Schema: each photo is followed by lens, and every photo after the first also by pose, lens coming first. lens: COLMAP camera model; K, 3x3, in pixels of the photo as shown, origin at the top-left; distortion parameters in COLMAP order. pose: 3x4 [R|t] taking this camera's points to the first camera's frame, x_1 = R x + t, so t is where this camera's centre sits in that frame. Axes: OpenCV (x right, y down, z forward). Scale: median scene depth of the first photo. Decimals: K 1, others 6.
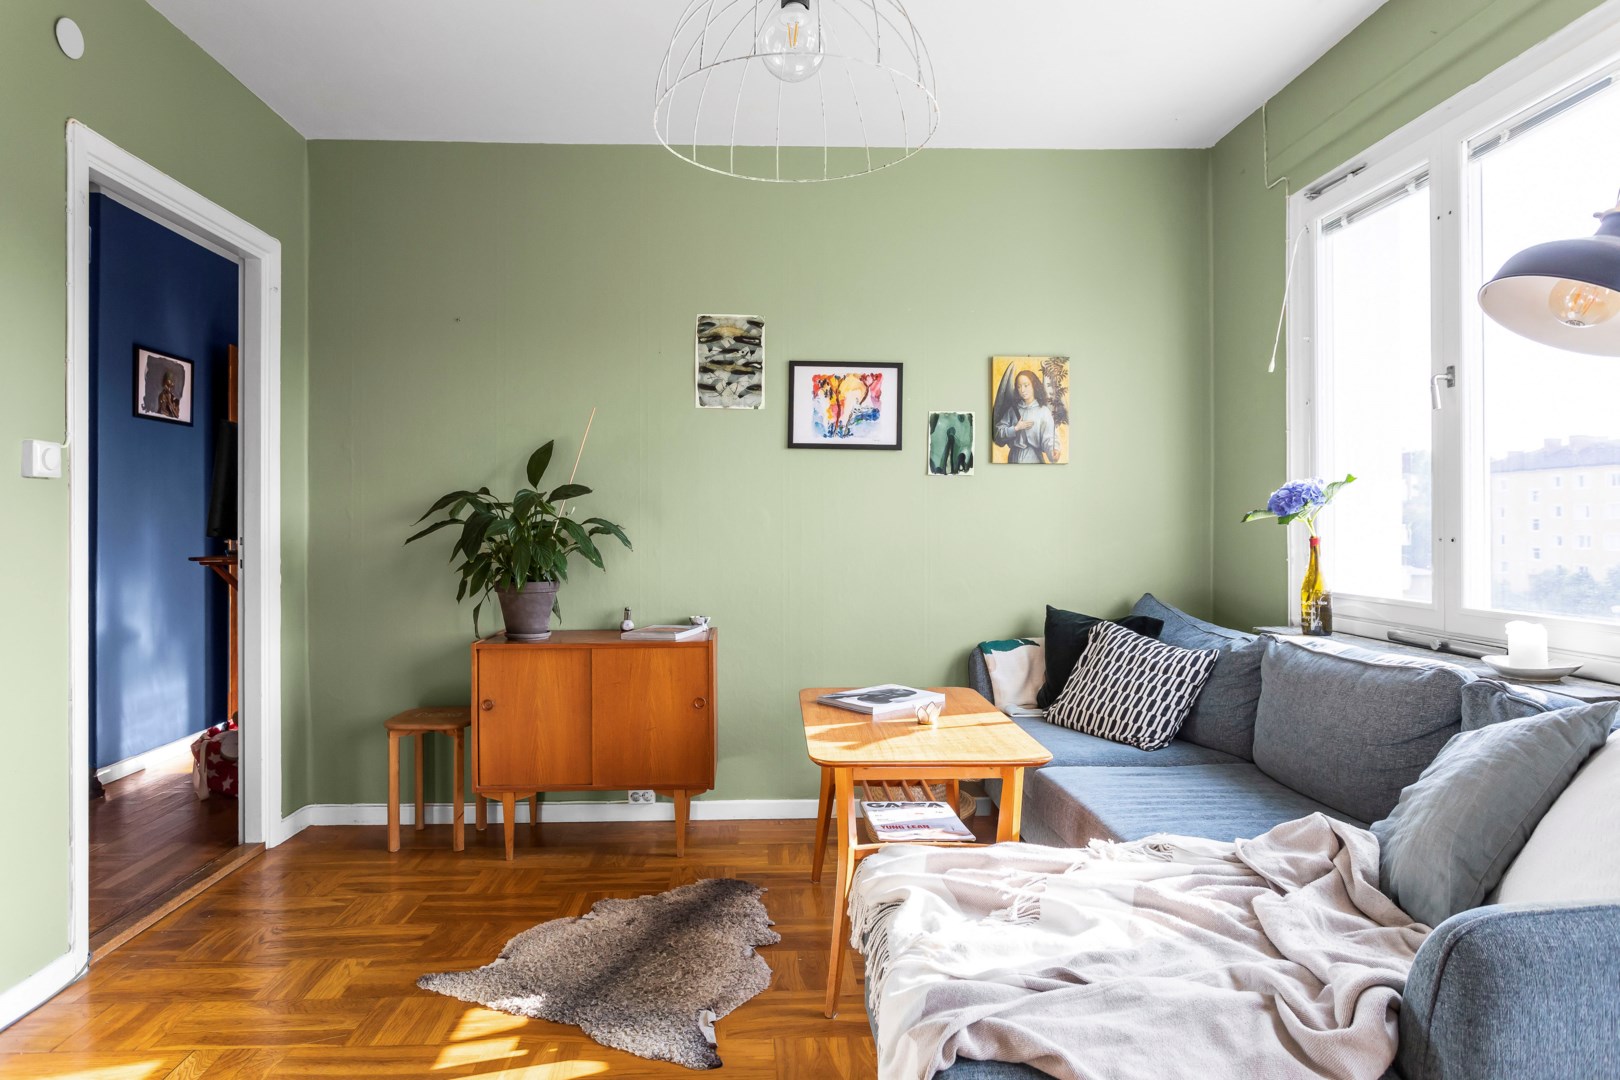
lens RADIAL K [[924.3, 0, 776.9], [0, 924.3, 538.7], [0, 0, 1]] dist [-0.004171, 0.008877]
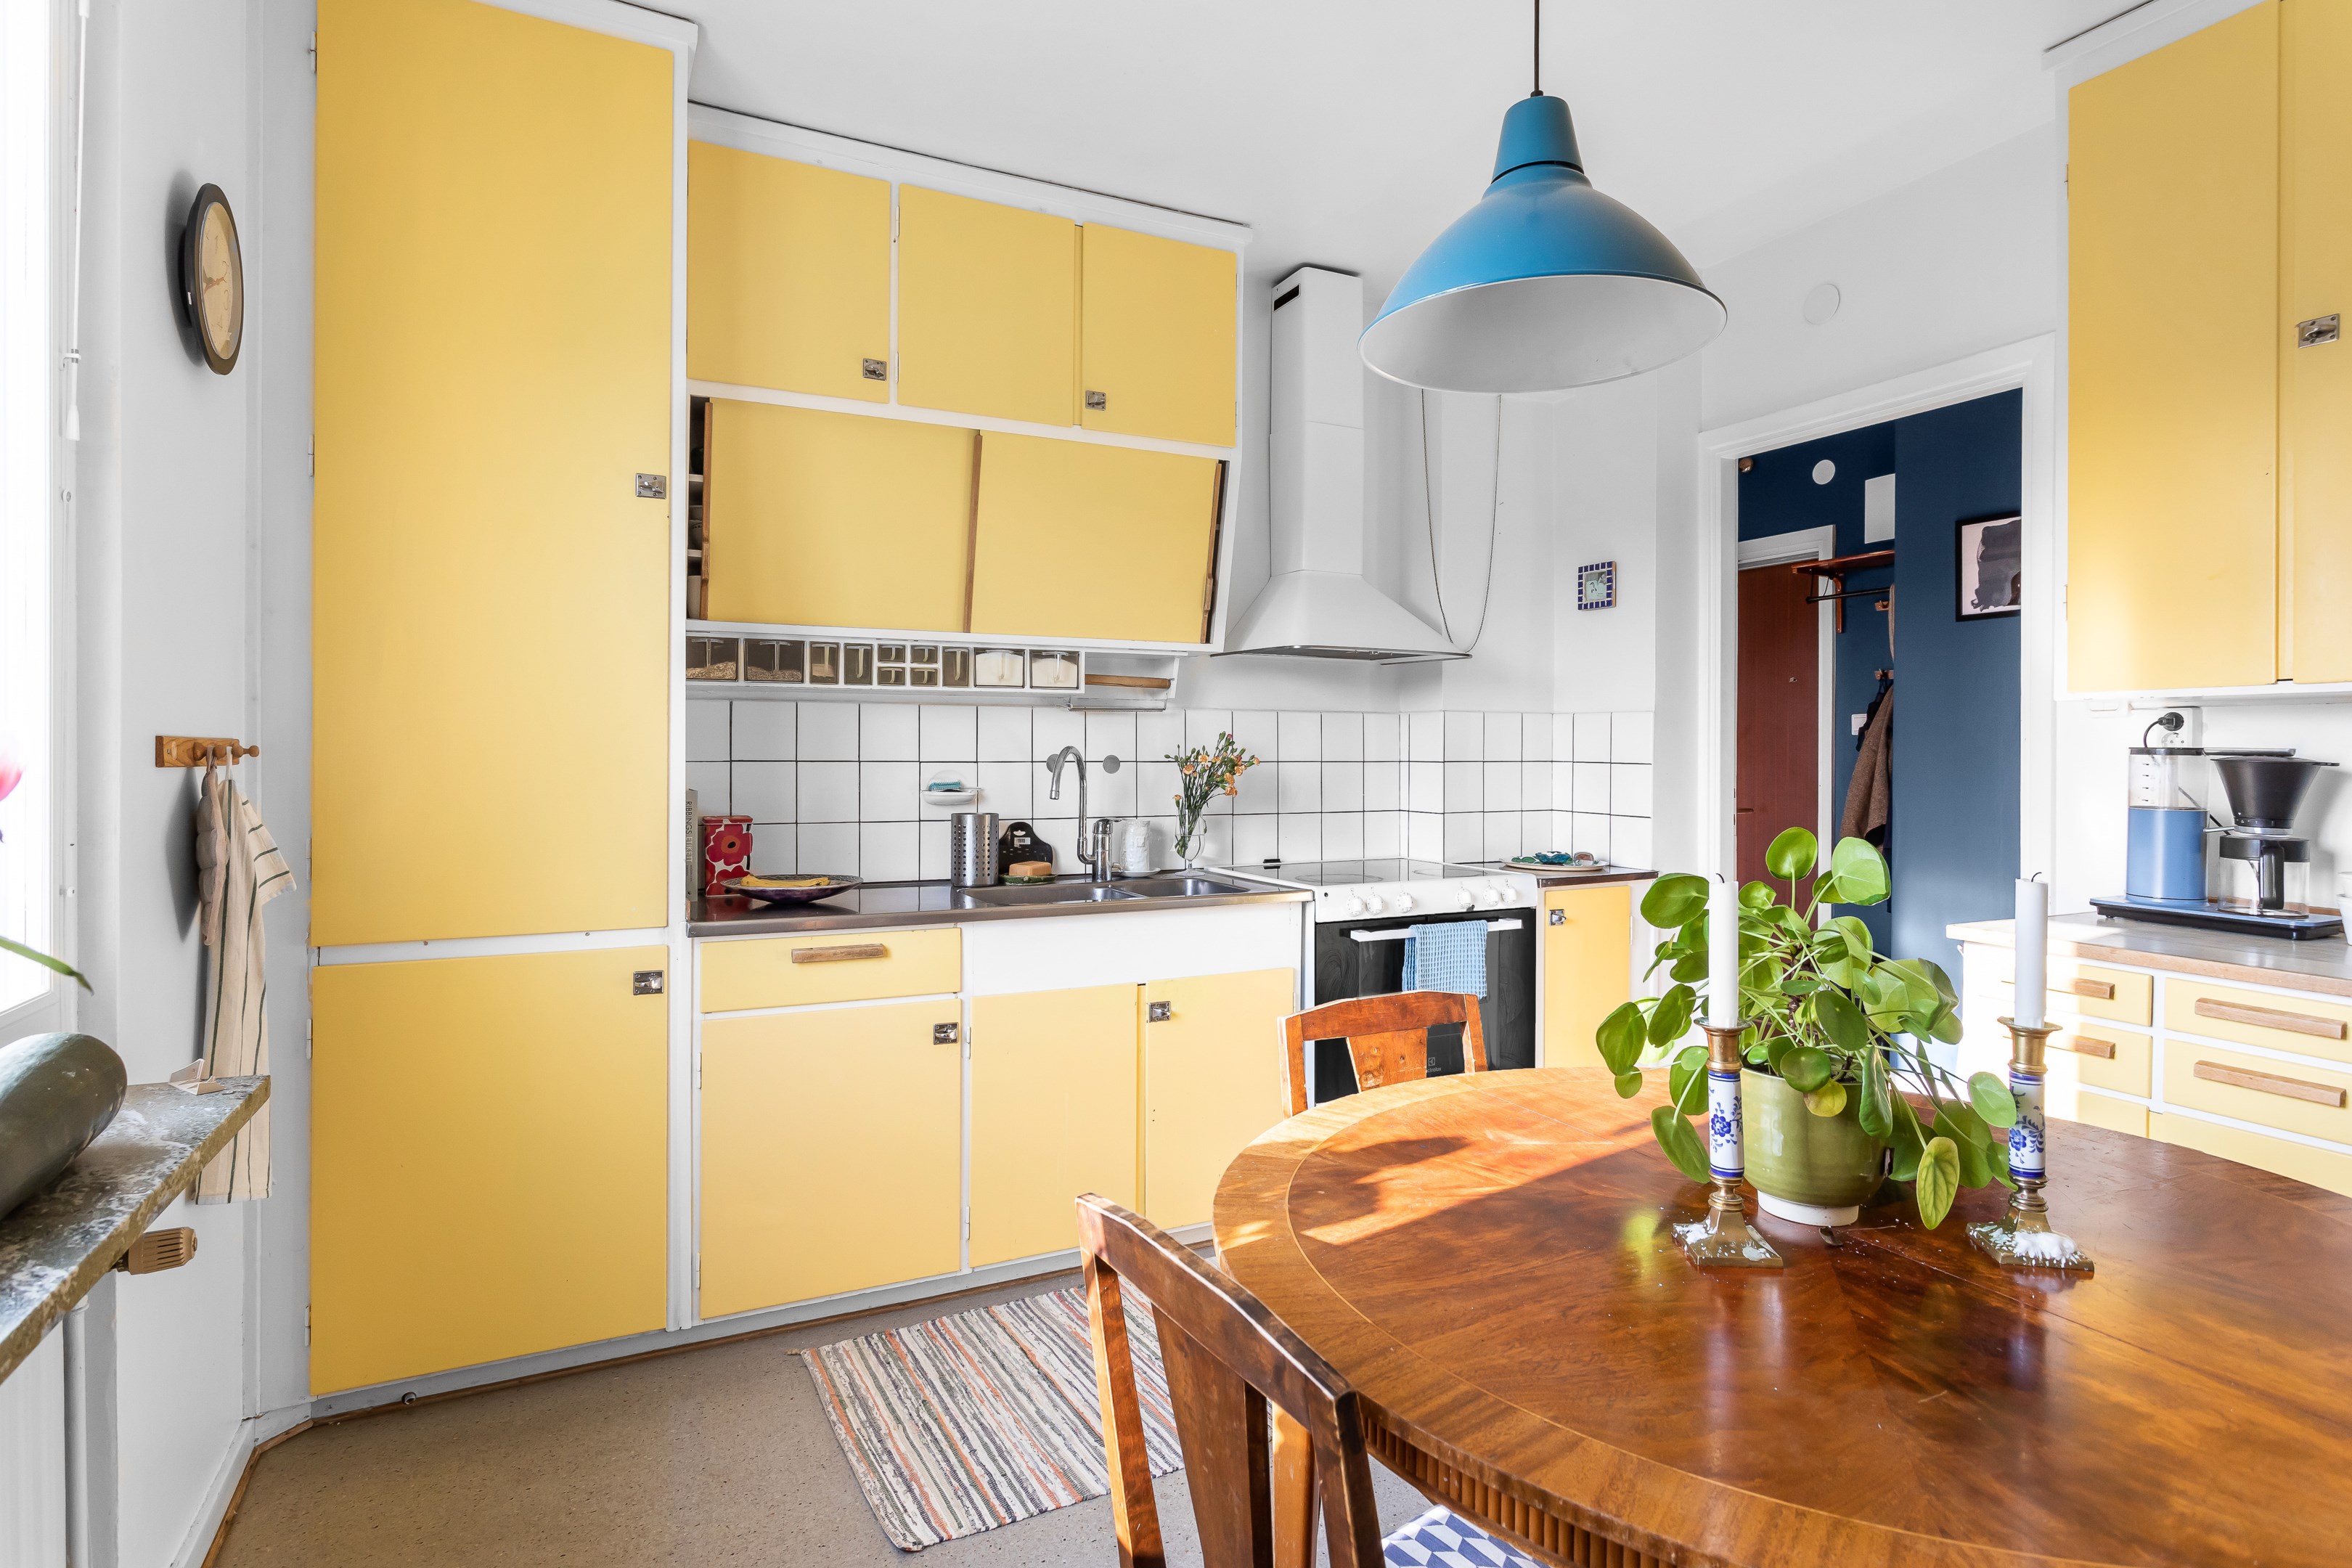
lens RADIAL K [[1216.6, 0, 1174.7], [0, 1216.6, 761.5], [0, 0, 1]] dist [0.000203, 0.000705]
pose [[-0.908157, 0.001775, -0.418626, 0.342301], [-0.008166, 0.999726, 0.021953, -0.044486], [0.418550, 0.023355, -0.907894, 2.003039]]
